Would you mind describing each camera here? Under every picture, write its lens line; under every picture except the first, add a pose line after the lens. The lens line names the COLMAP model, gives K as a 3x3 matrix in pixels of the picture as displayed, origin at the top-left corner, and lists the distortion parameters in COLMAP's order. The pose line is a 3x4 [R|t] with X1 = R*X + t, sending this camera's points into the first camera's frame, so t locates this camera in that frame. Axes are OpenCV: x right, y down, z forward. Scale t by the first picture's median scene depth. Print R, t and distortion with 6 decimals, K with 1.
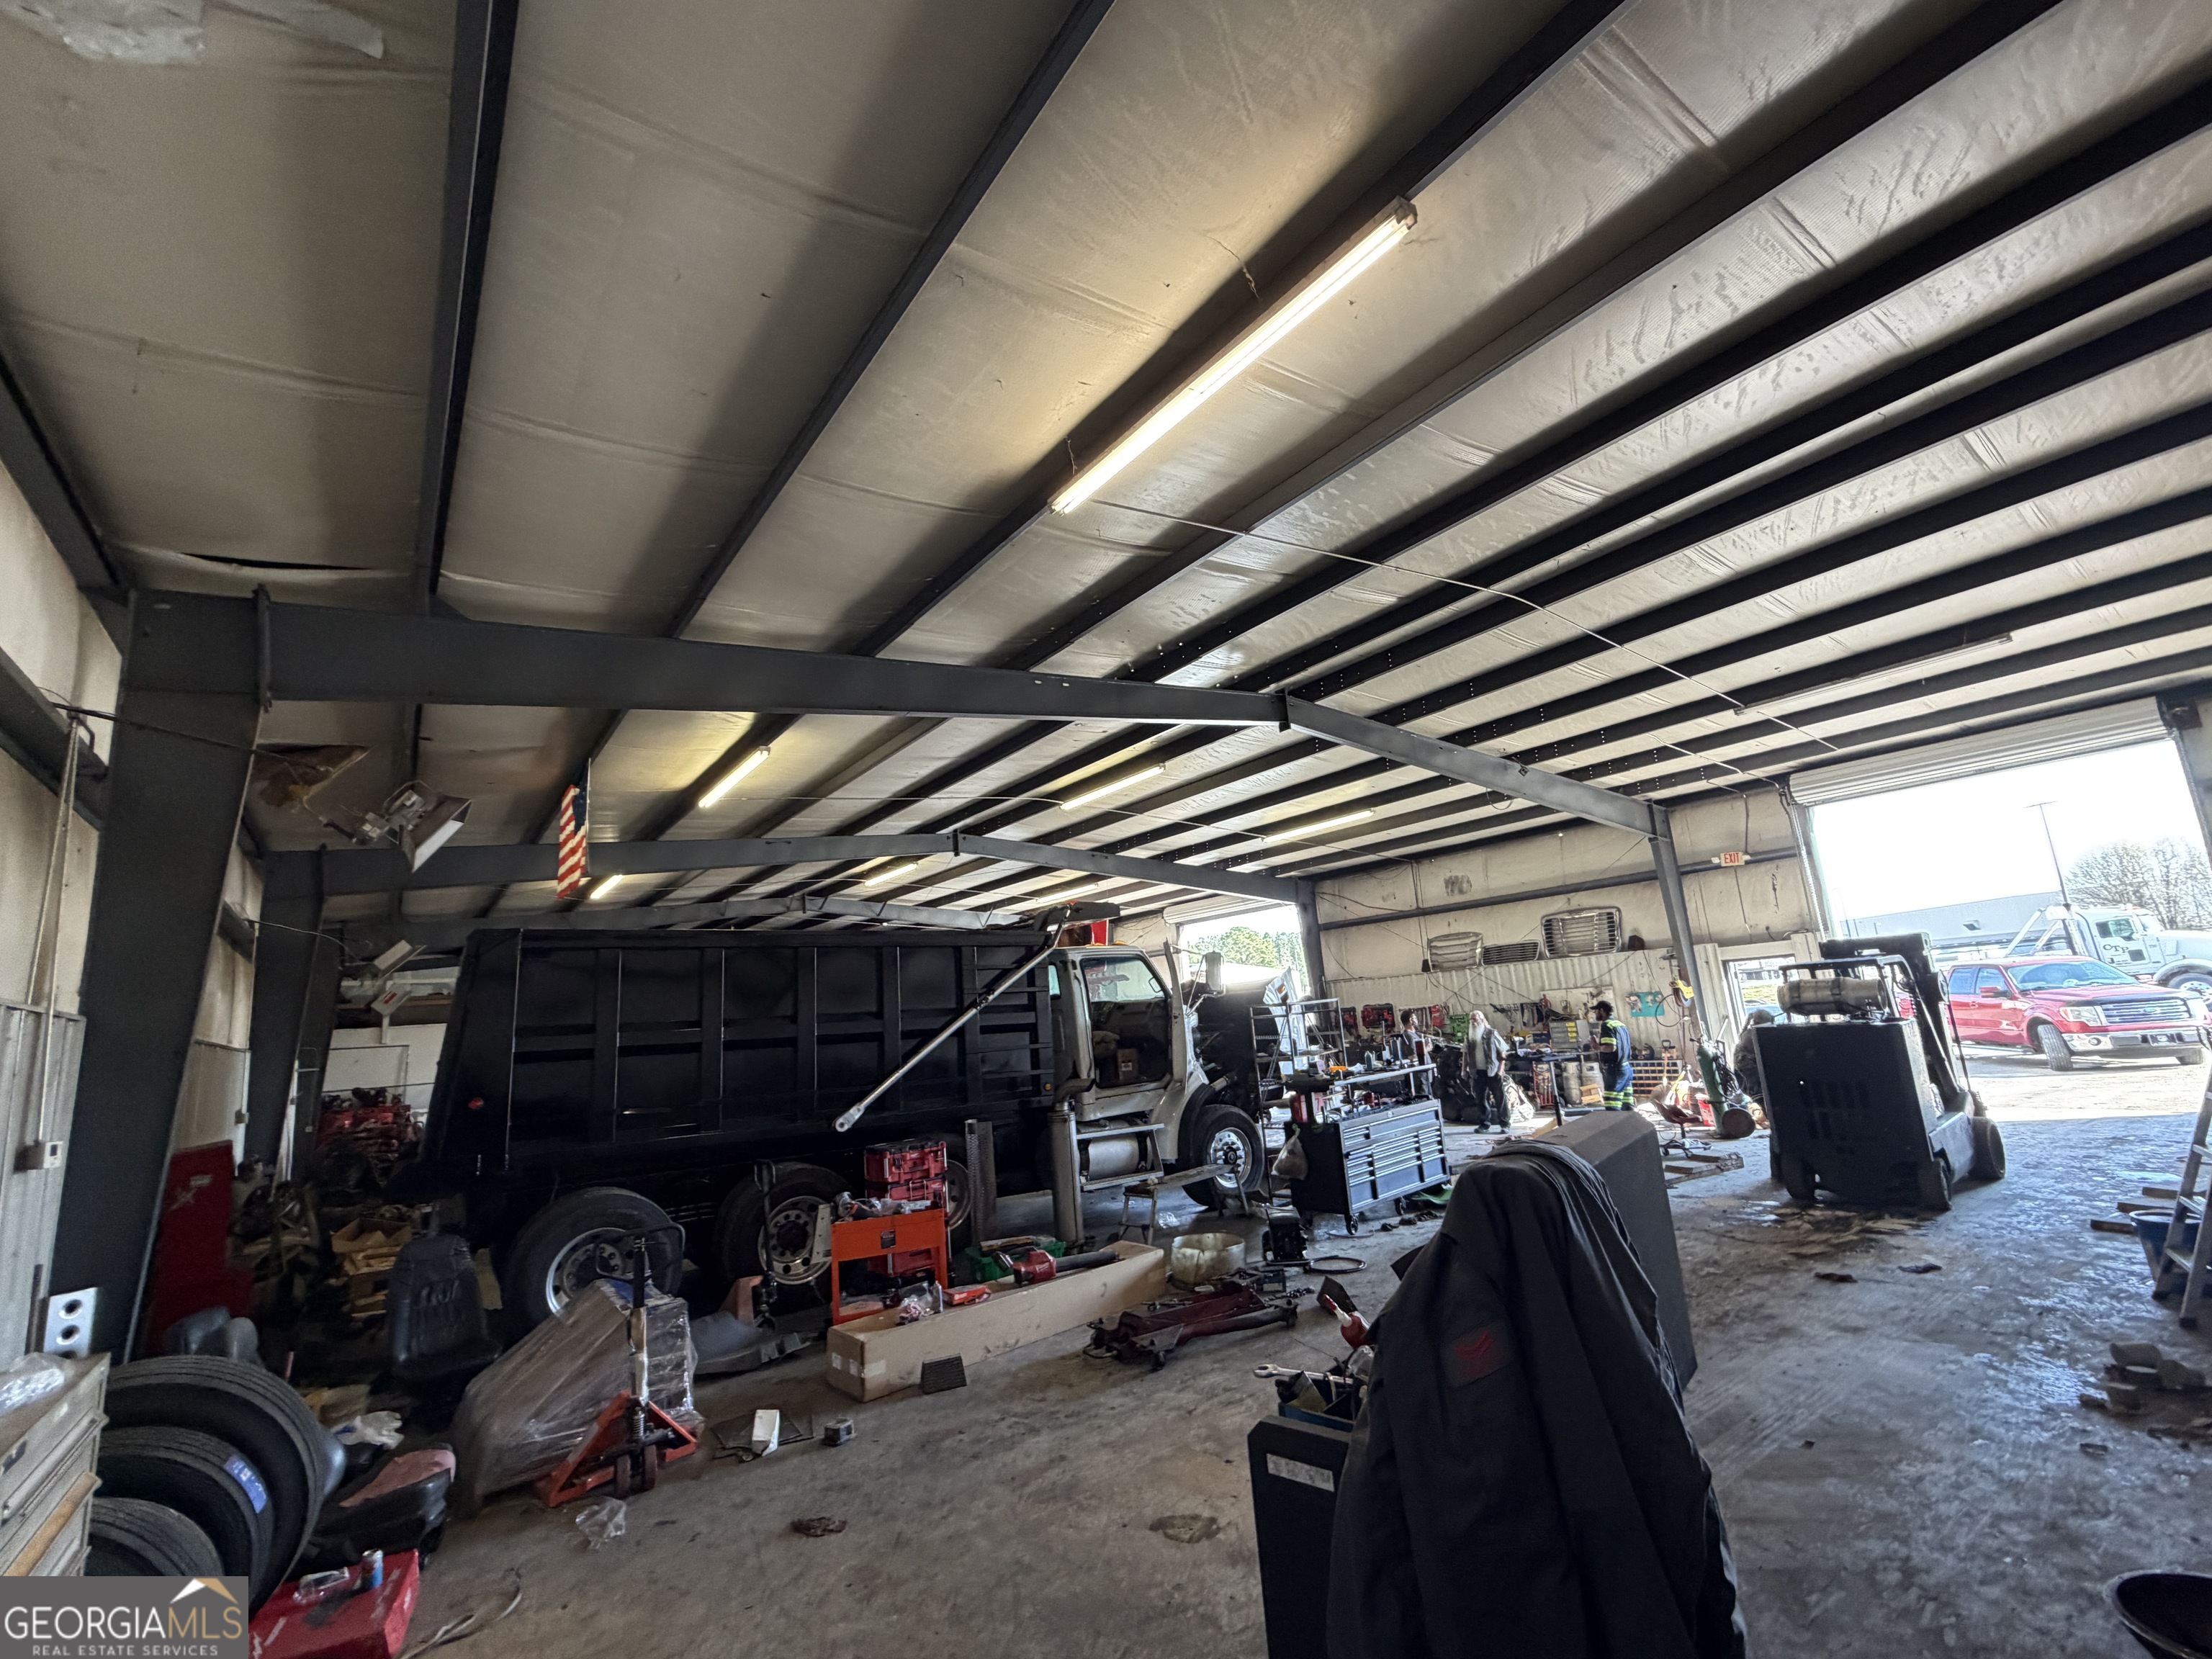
lens RADIAL K [[954.9, 0, 1113.4], [0, 954.9, 816.1], [0, 0, 1]] dist [0.000313, -0.000033]
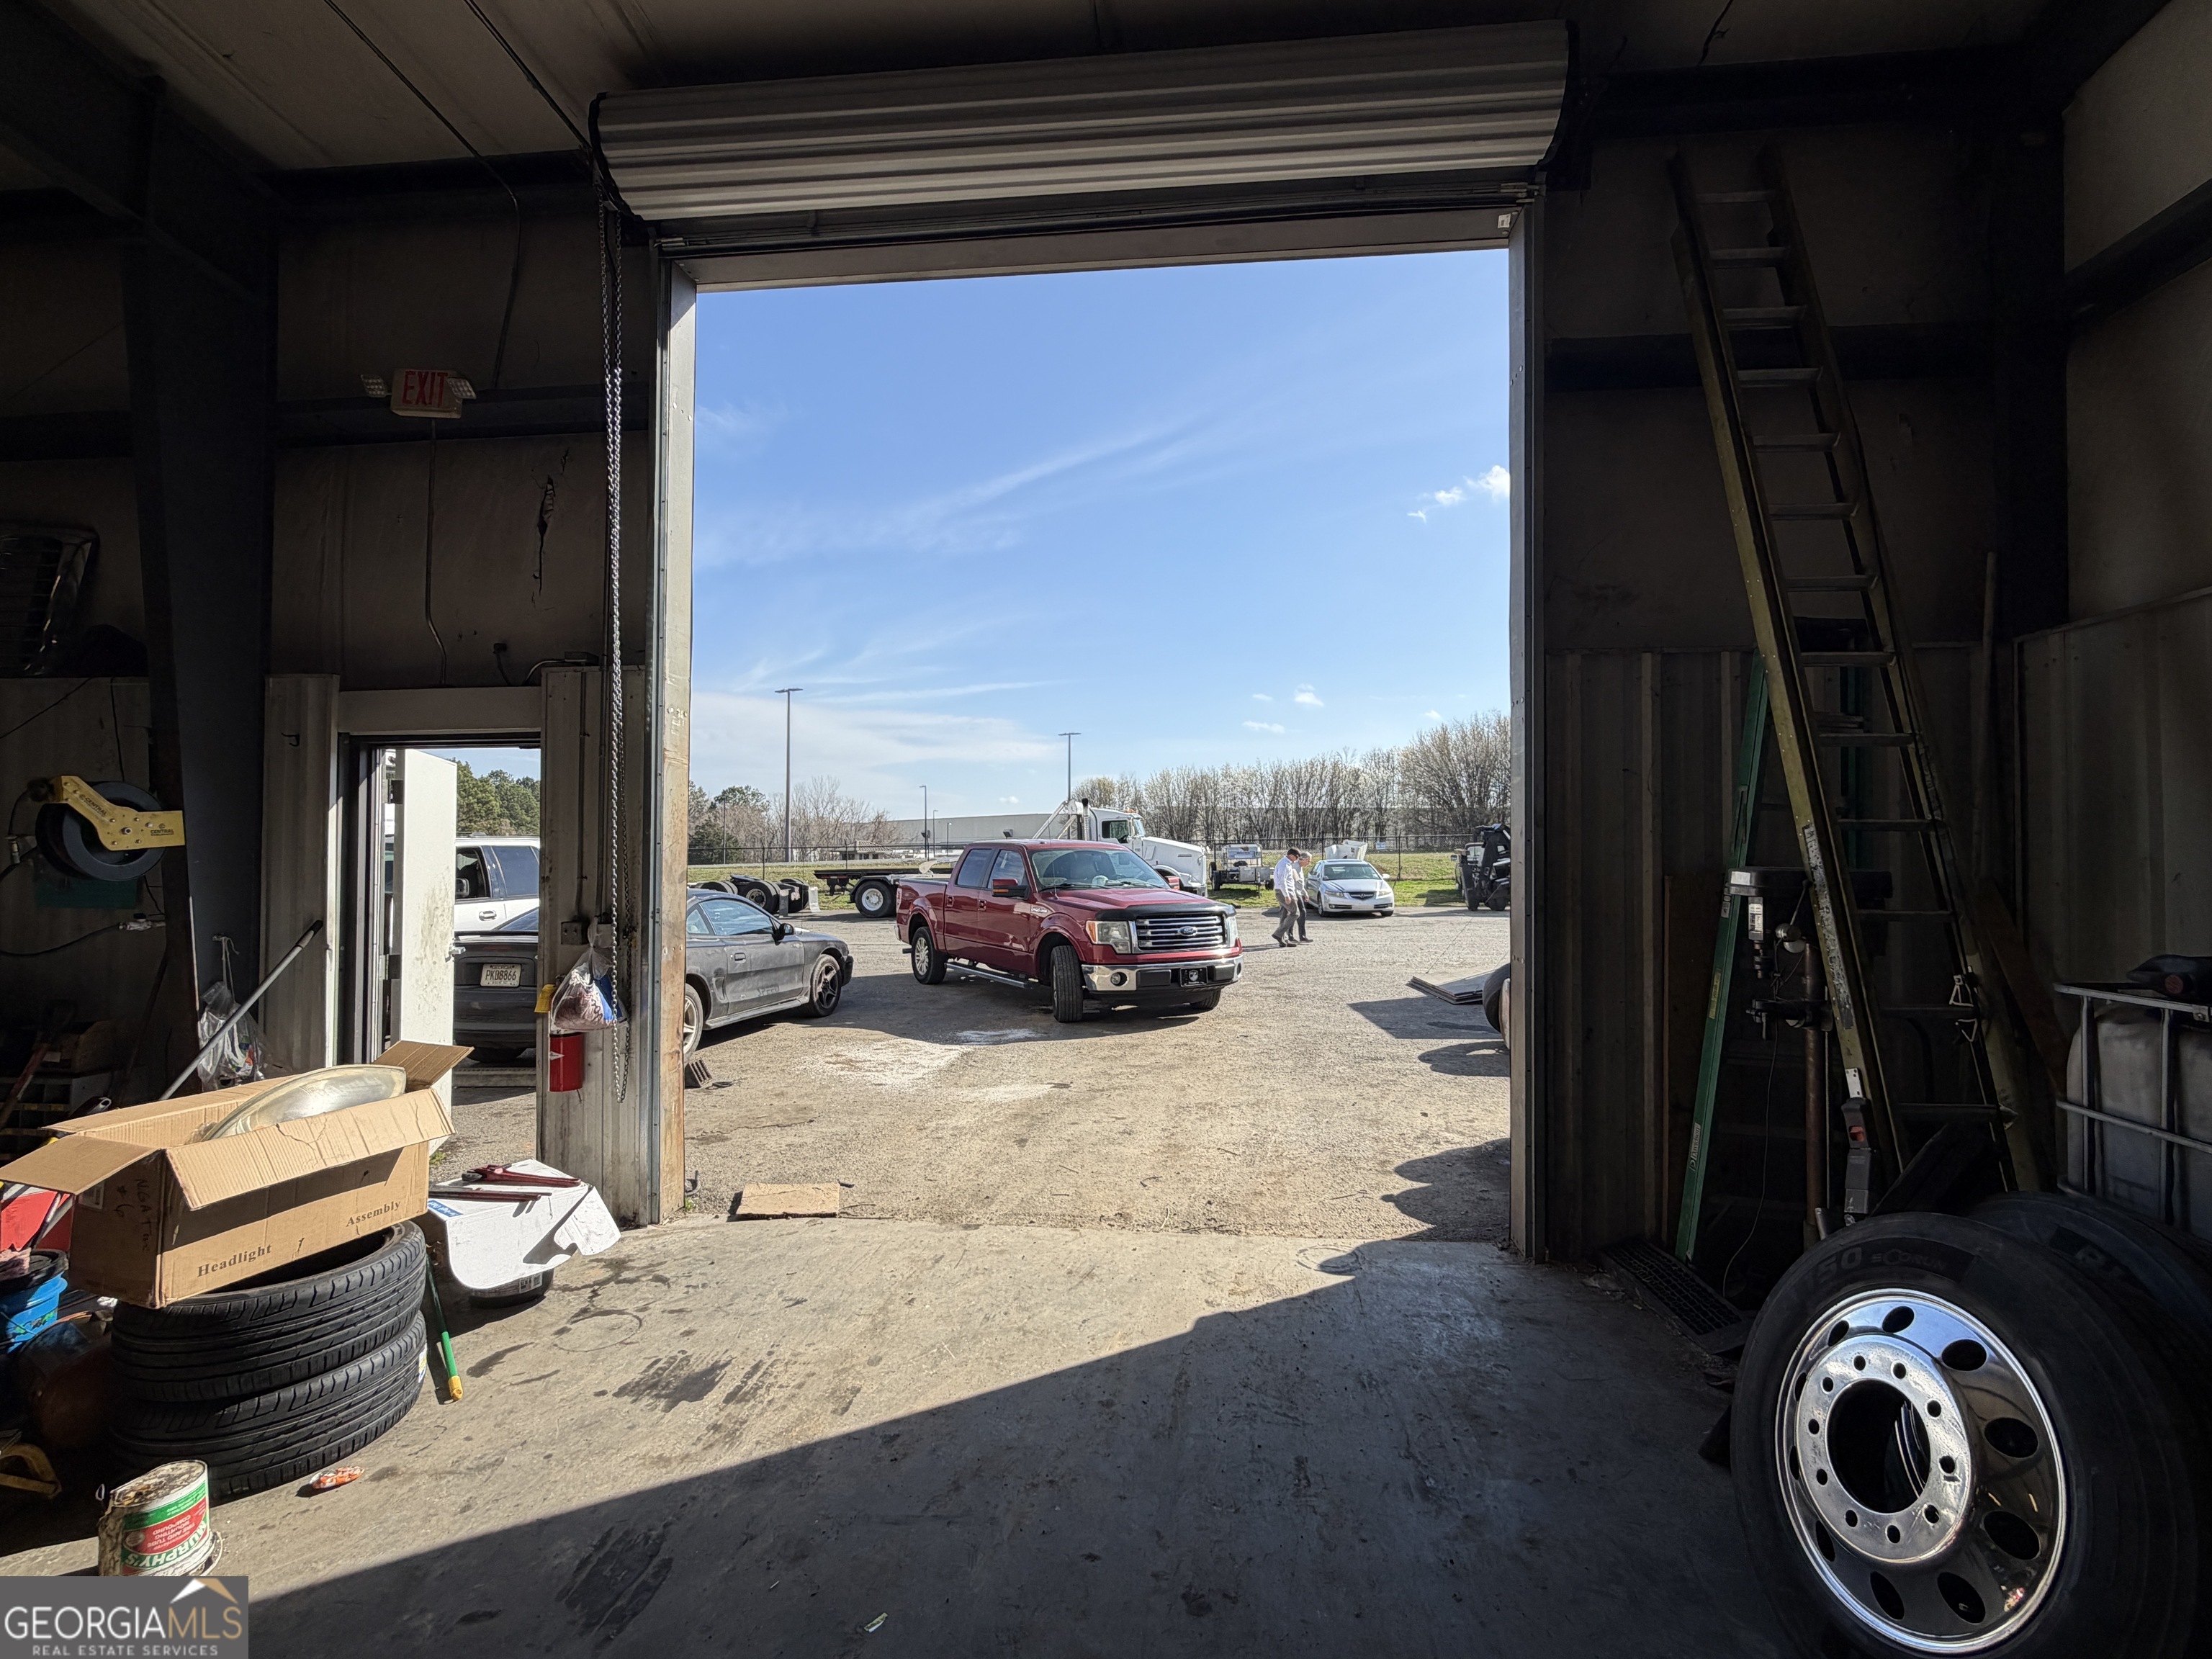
lens RADIAL K [[969.9, 0, 1114.0], [0, 969.9, 831.8], [0, 0, 1]] dist [0.001686, -0.000030]
pose [[0.663087, 0.096552, 0.742289, 0.582768], [-0.209301, 0.976008, 0.060016, 0.113796], [-0.718685, -0.195158, 0.667387, 0.632013]]
